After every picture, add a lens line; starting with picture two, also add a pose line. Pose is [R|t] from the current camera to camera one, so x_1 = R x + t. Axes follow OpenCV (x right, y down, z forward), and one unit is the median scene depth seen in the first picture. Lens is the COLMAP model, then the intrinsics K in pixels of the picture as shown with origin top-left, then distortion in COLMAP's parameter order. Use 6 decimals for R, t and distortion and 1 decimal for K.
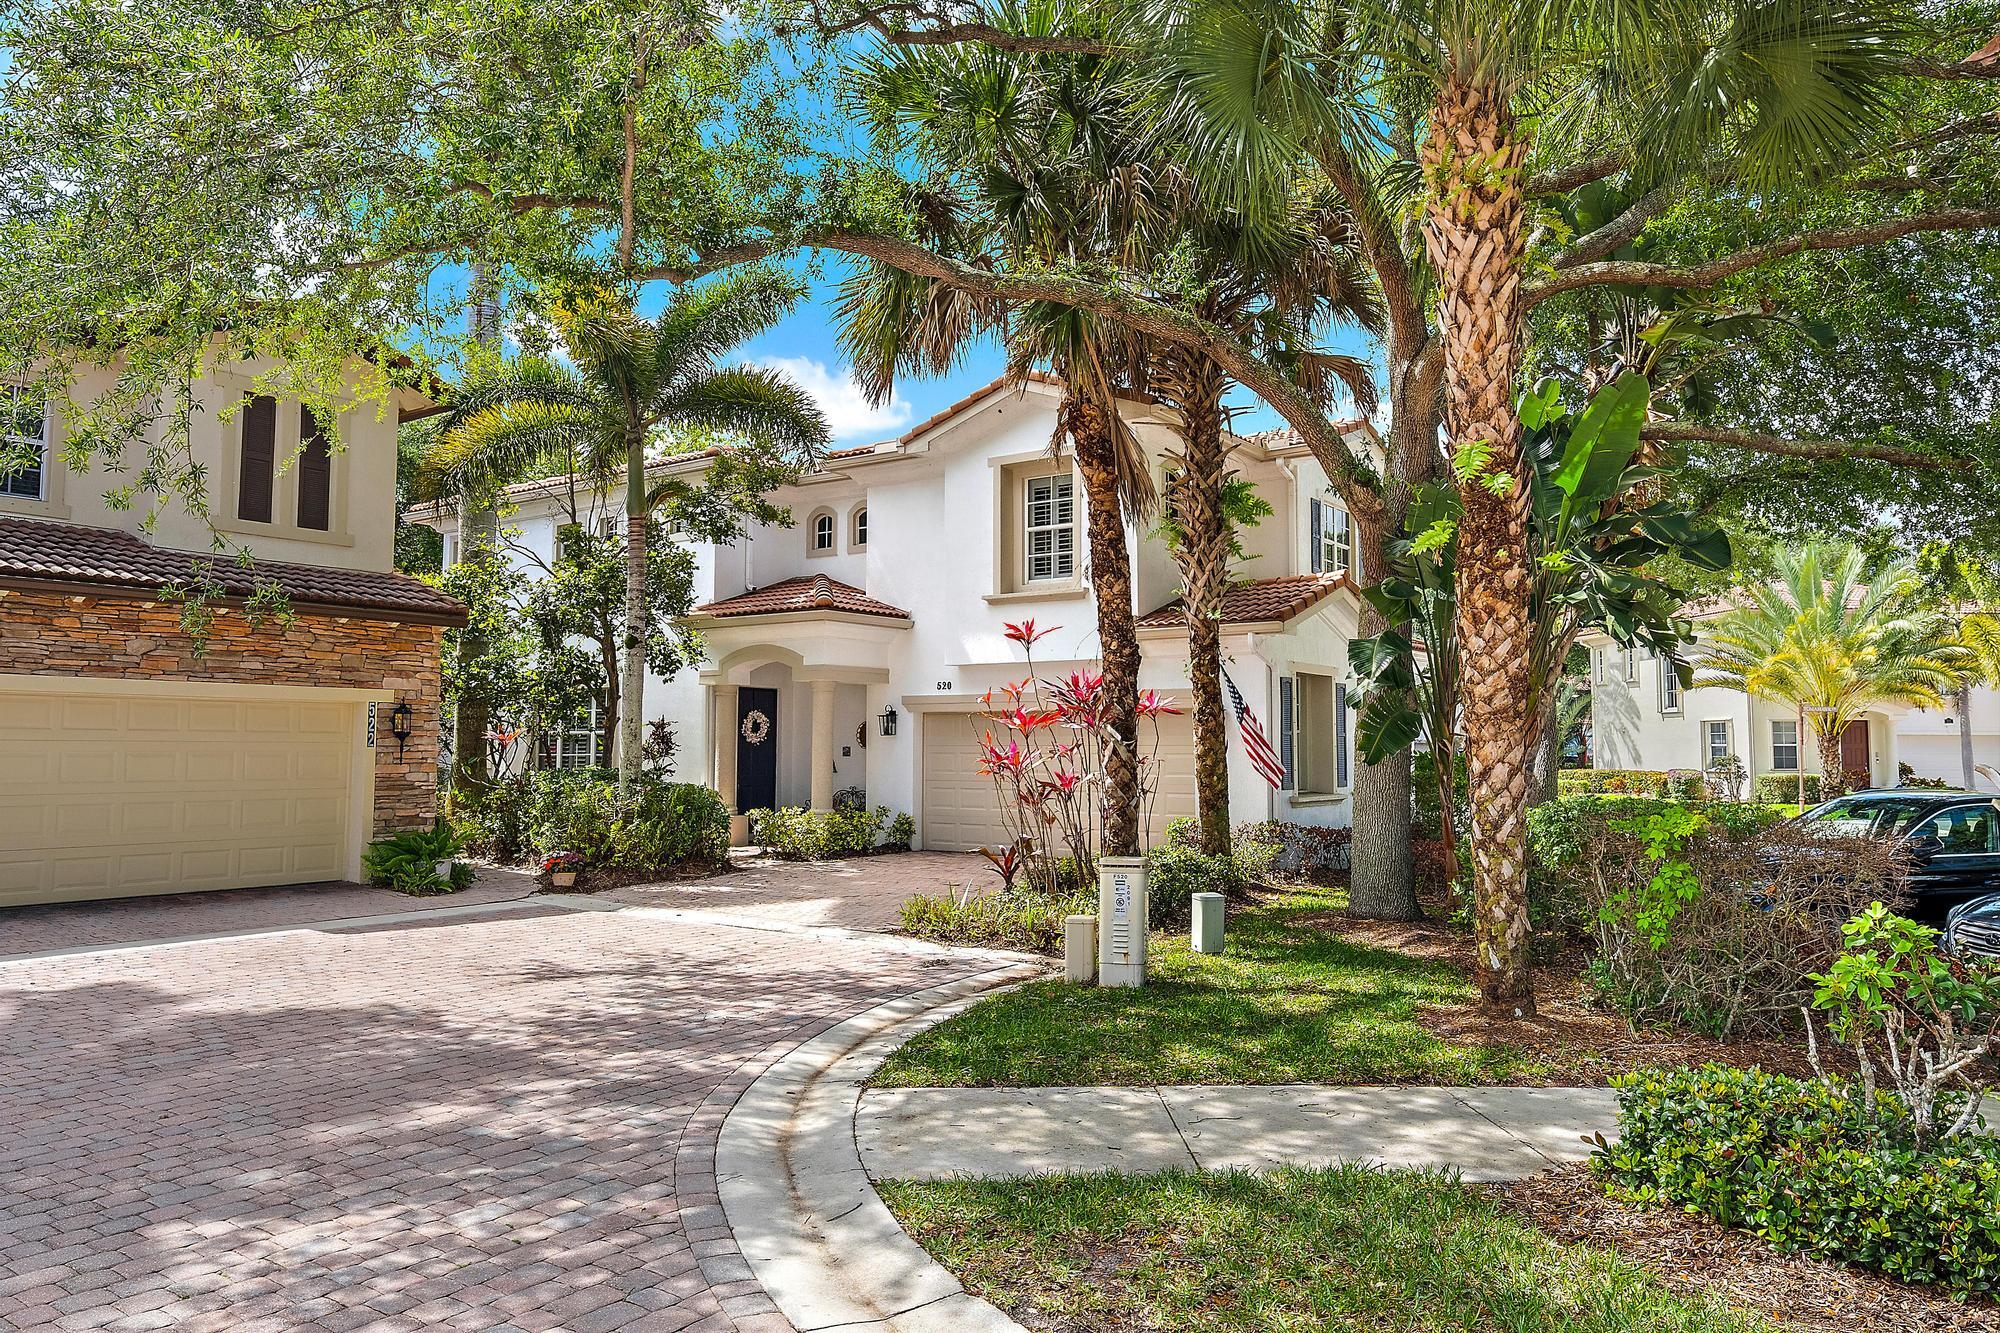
lens RADIAL K [[1375.9, 0, 1000.0], [0, 1375.9, 666.5], [0, 0, 1]] dist [-0.001904, -0.001369]
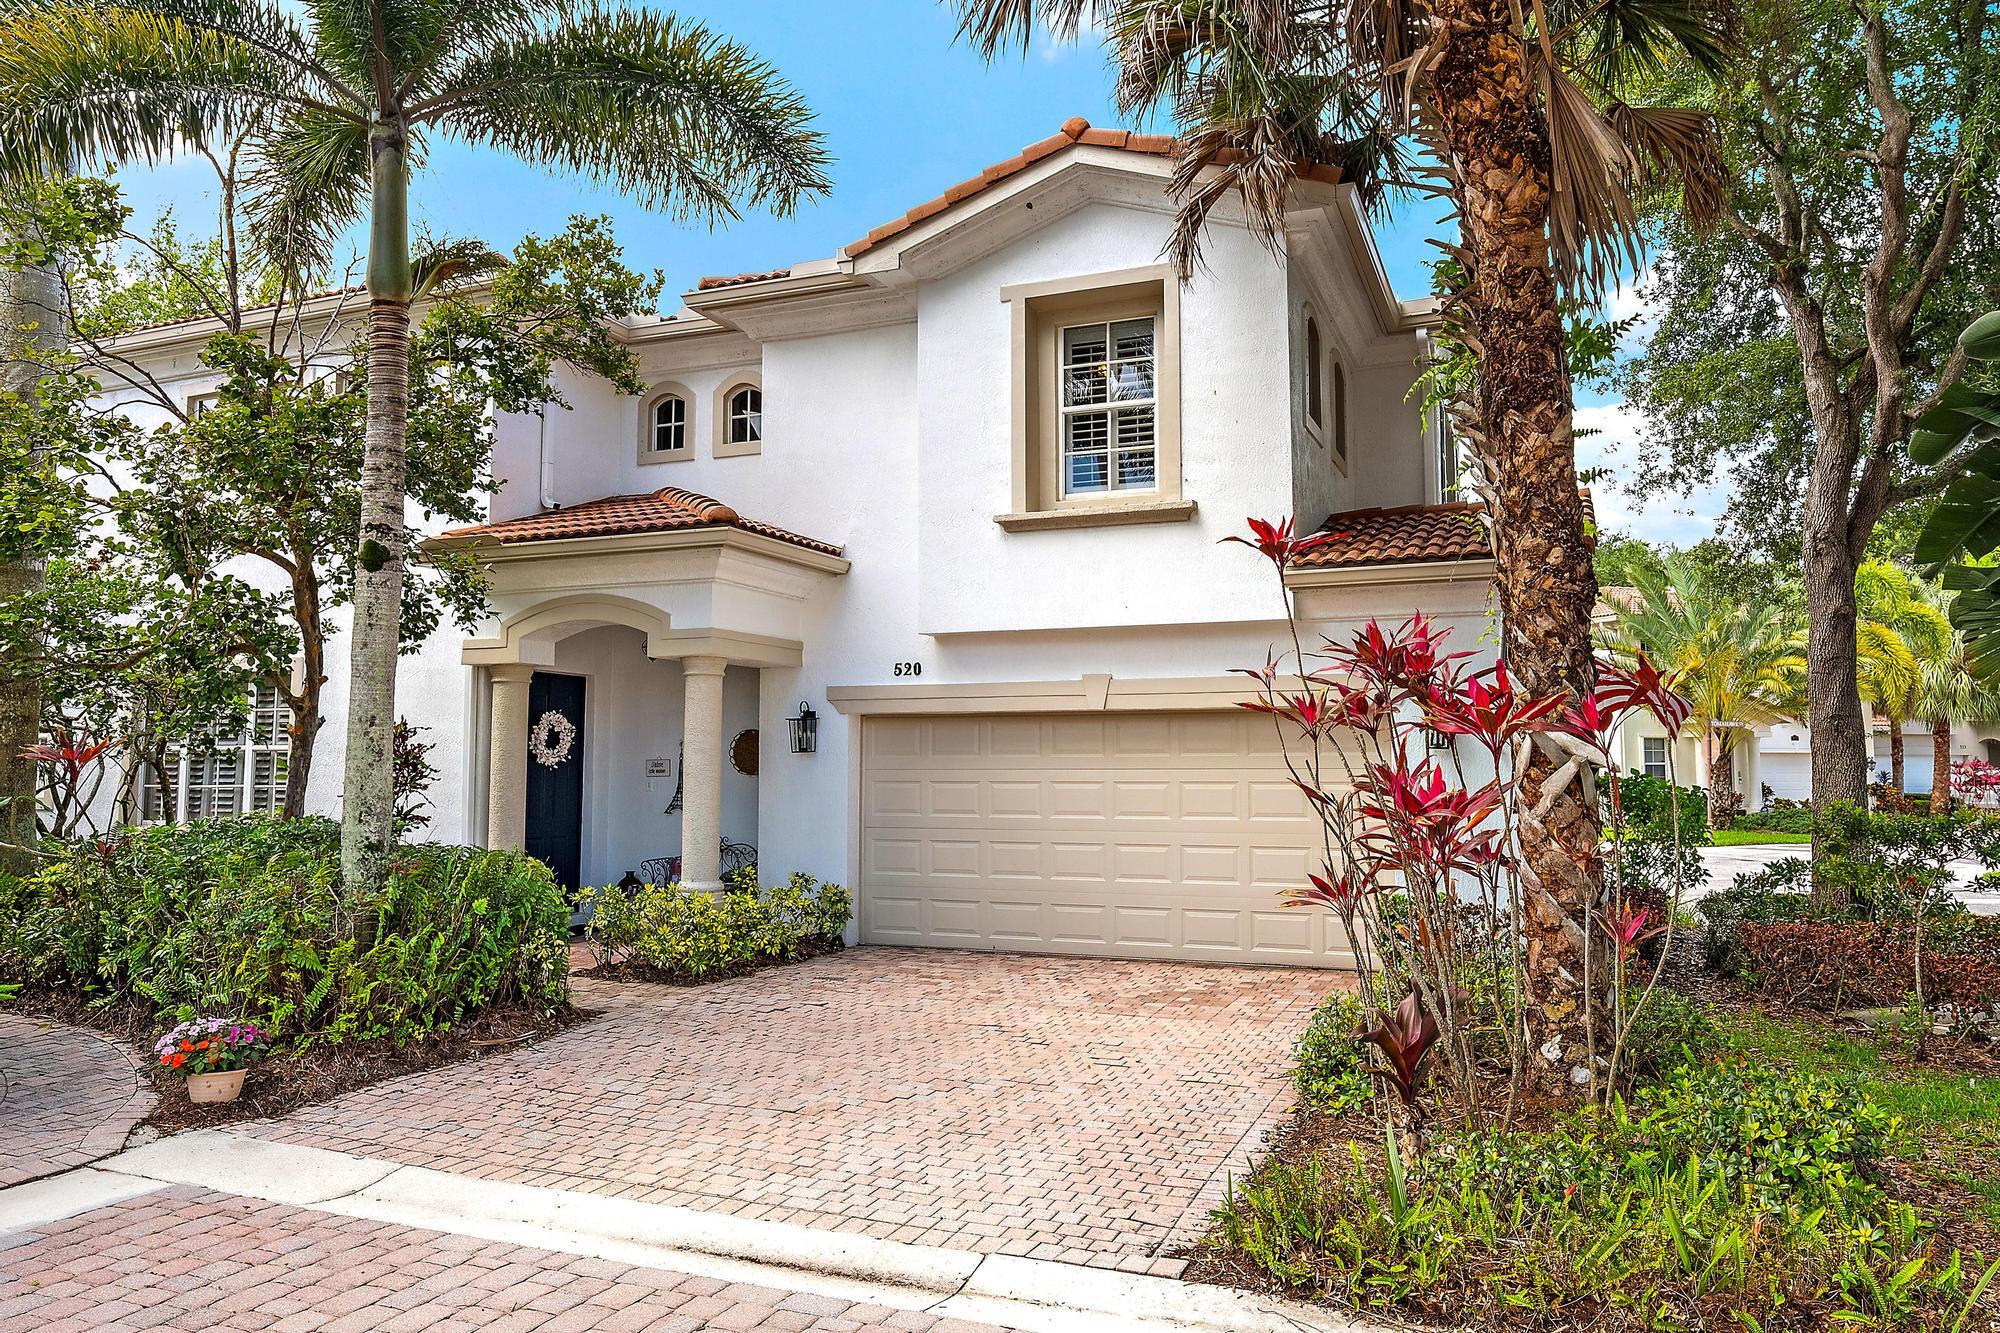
lens RADIAL K [[1375.9, 0, 1000.0], [0, 1375.9, 666.5], [0, 0, 1]] dist [-0.001904, -0.001369]
pose [[0.971703, 0.014552, 0.235758, -0.148729], [-0.011330, 0.999823, -0.015015, 0.022211], [-0.235935, 0.011919, 0.971696, 0.426702]]
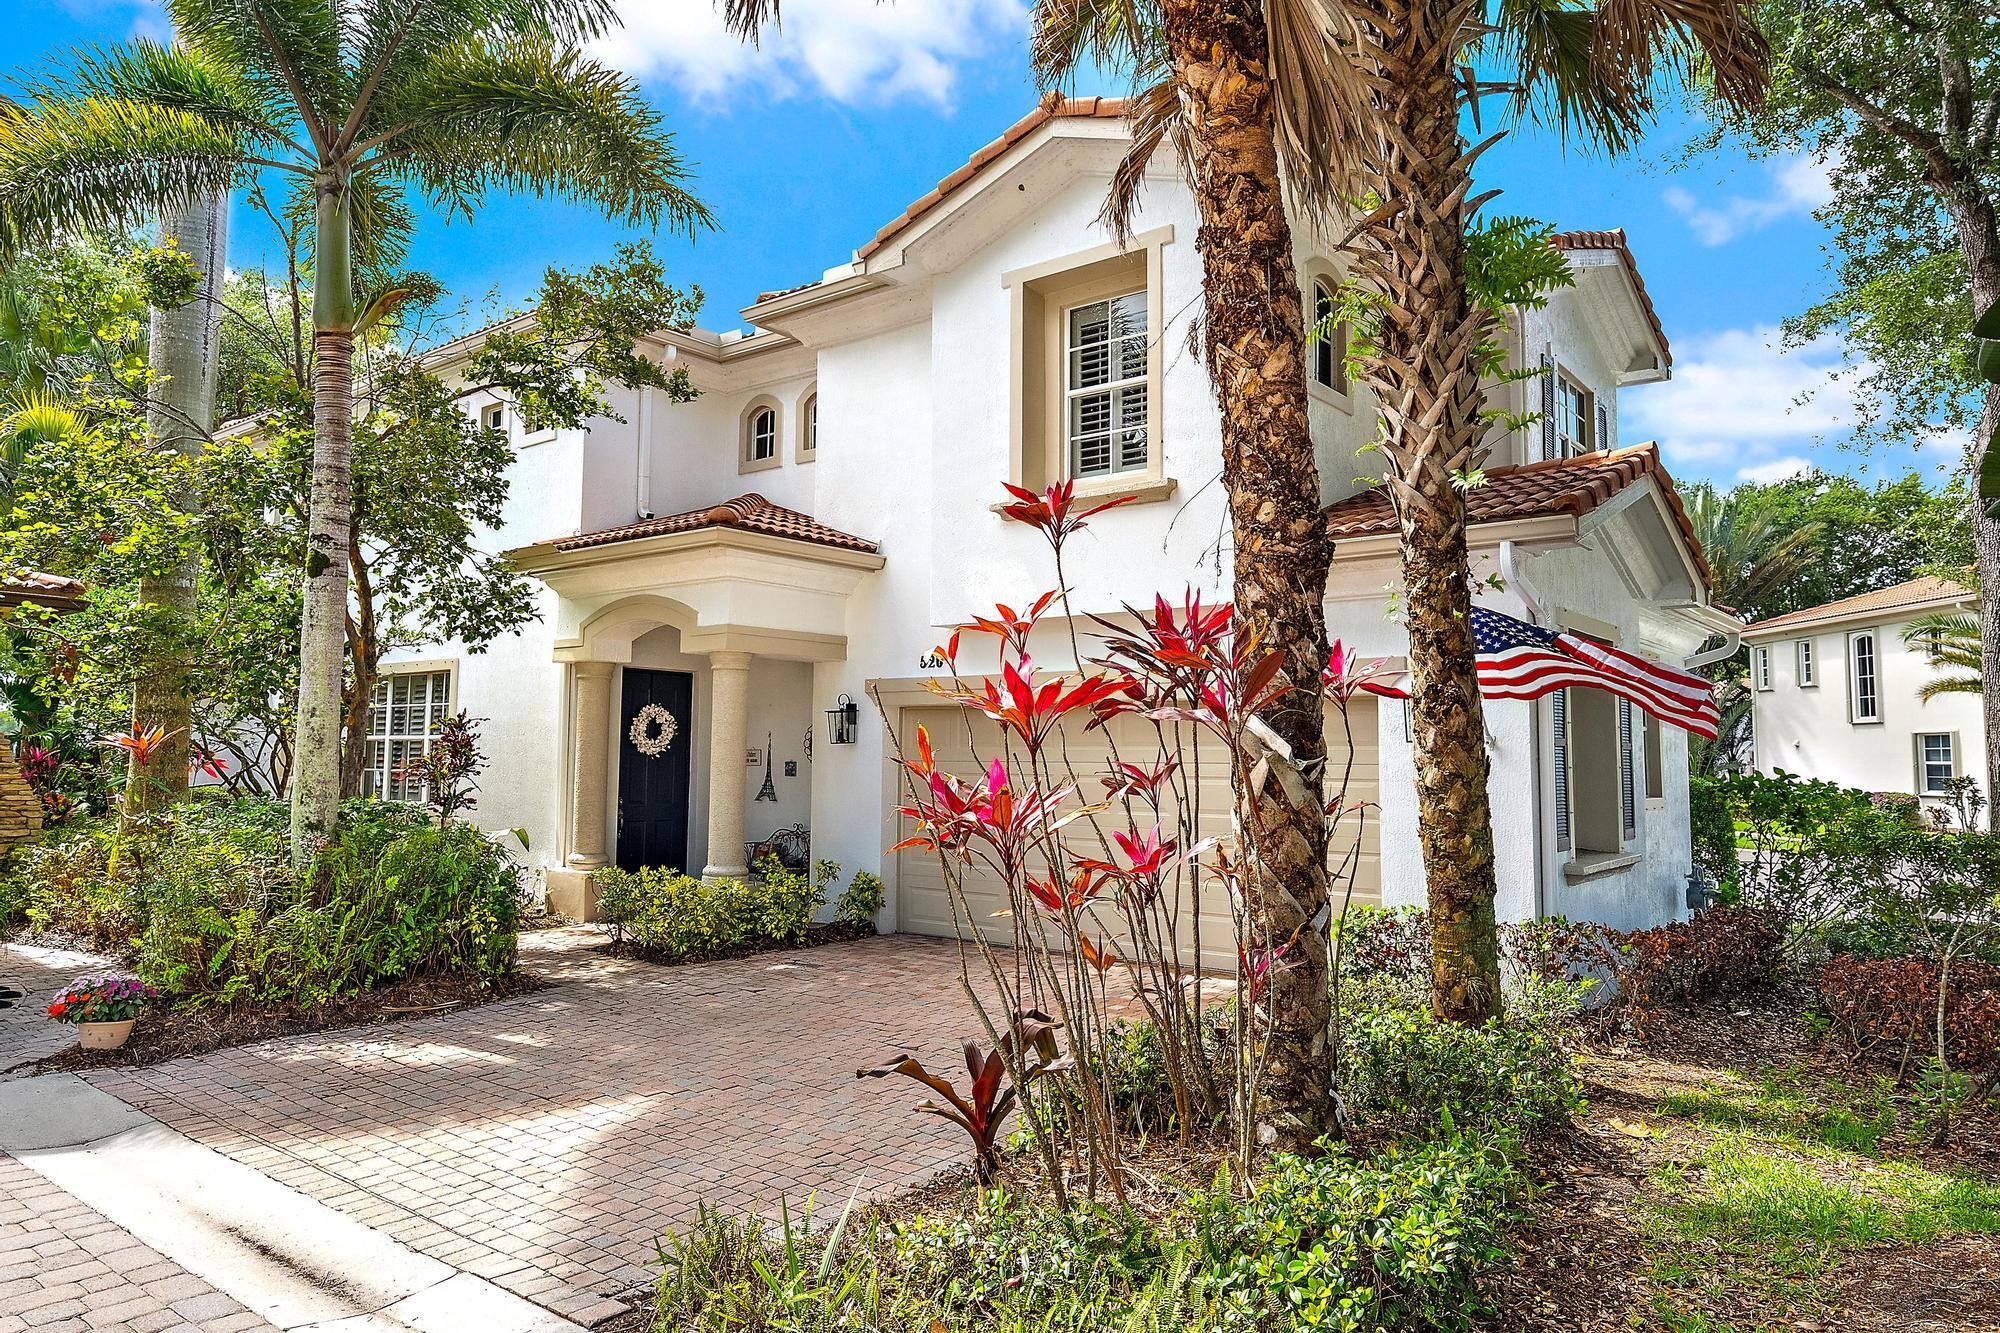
lens RADIAL K [[1295.3, 0, 1010.2], [0, 1295.3, 662.5], [0, 0, 1]] dist [-0.002464, -0.000444]
pose [[0.999111, 0.002556, -0.042068, 0.018586], [-0.003174, 0.999888, -0.014641, 0.023565], [0.042026, 0.014761, 0.999007, 0.452805]]
